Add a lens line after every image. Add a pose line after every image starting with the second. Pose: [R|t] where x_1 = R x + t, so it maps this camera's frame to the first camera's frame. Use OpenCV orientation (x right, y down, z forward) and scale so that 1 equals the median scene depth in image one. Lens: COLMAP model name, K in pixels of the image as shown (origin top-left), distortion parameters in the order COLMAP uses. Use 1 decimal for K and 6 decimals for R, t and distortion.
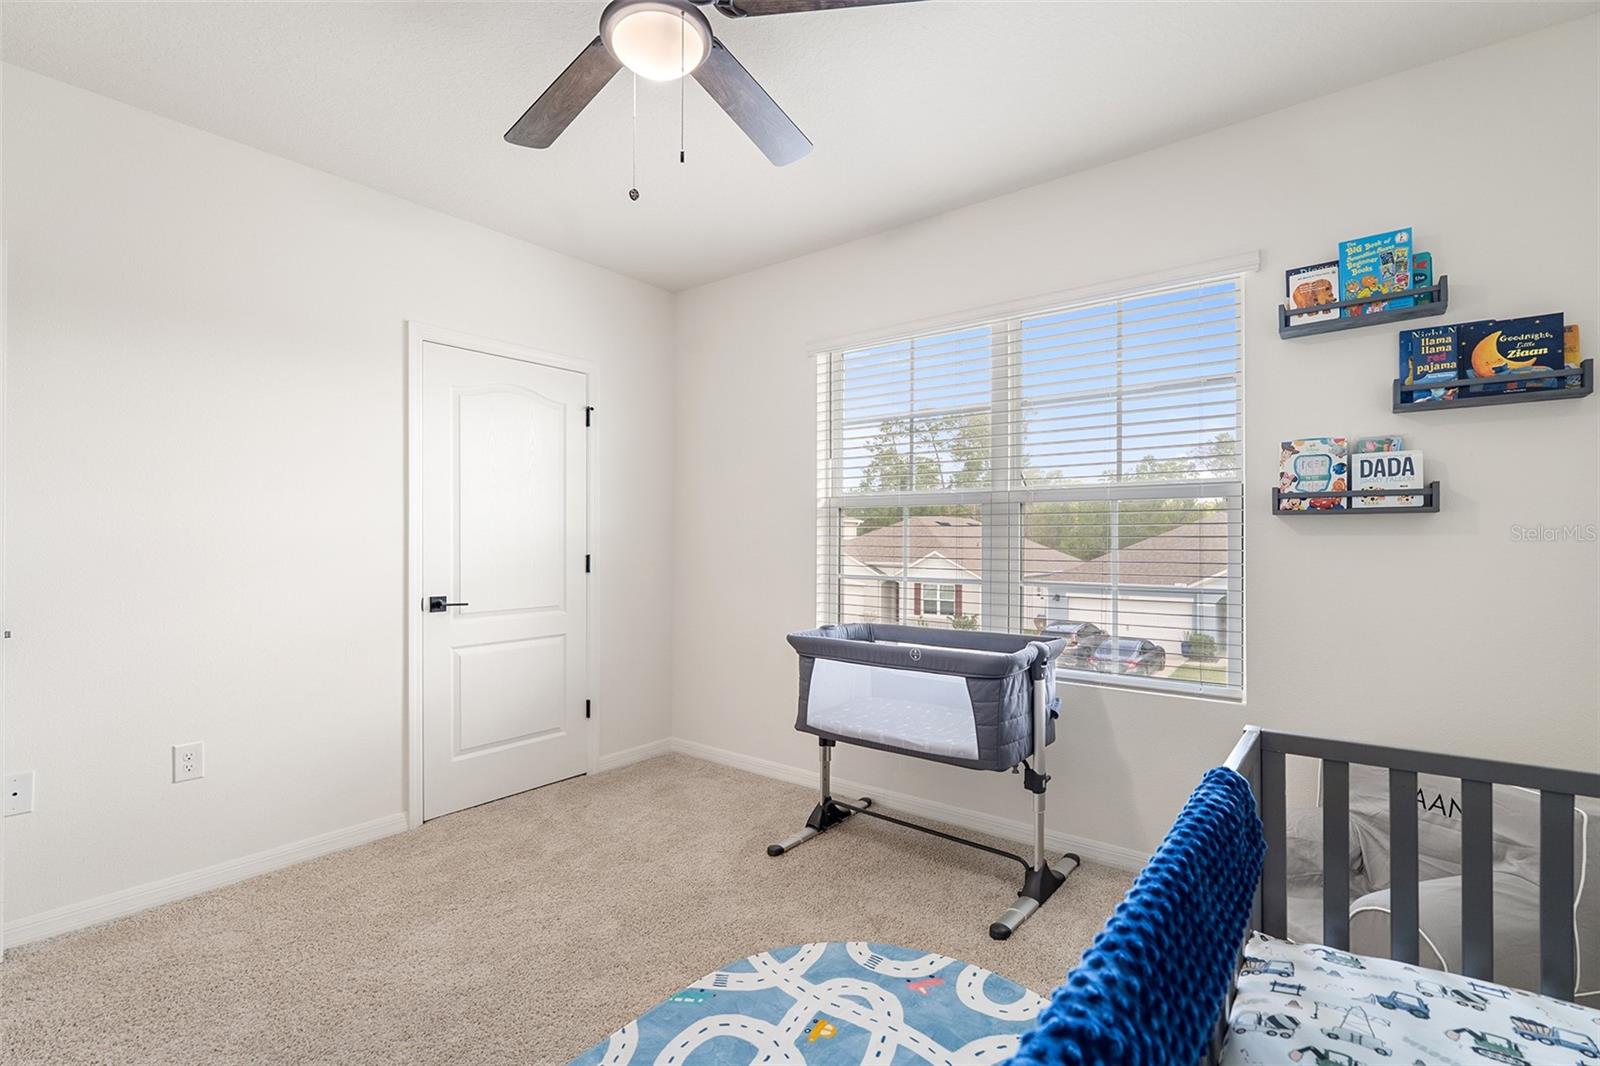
lens RADIAL K [[716.5, 0, 798.5], [0, 716.5, 536.1], [0, 0, 1]] dist [-0.000037, 0.000593]
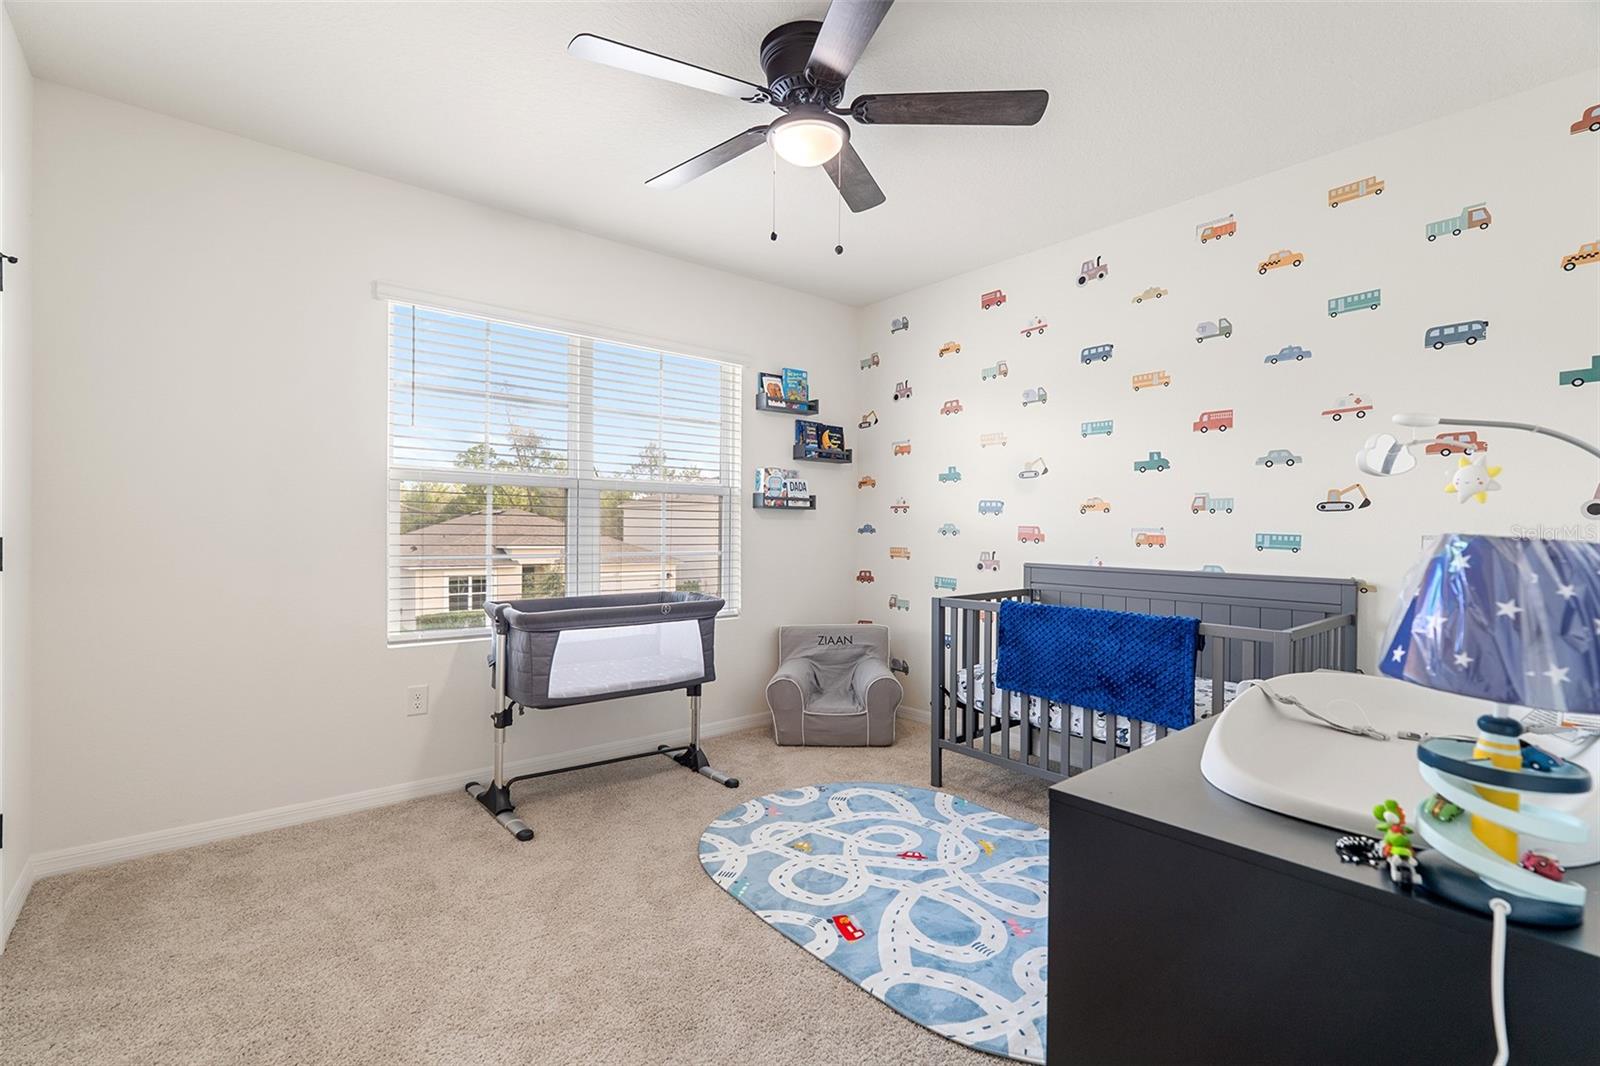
lens RADIAL K [[704.3, 0, 793.4], [0, 704.3, 531.0], [0, 0, 1]] dist [-0.000124, 0.000110]
pose [[0.238939, -0.003529, 0.971028, -1.133149], [-0.014036, 0.999876, 0.007088, 0.015869], [-0.970933, -0.015323, 0.238860, 0.546471]]
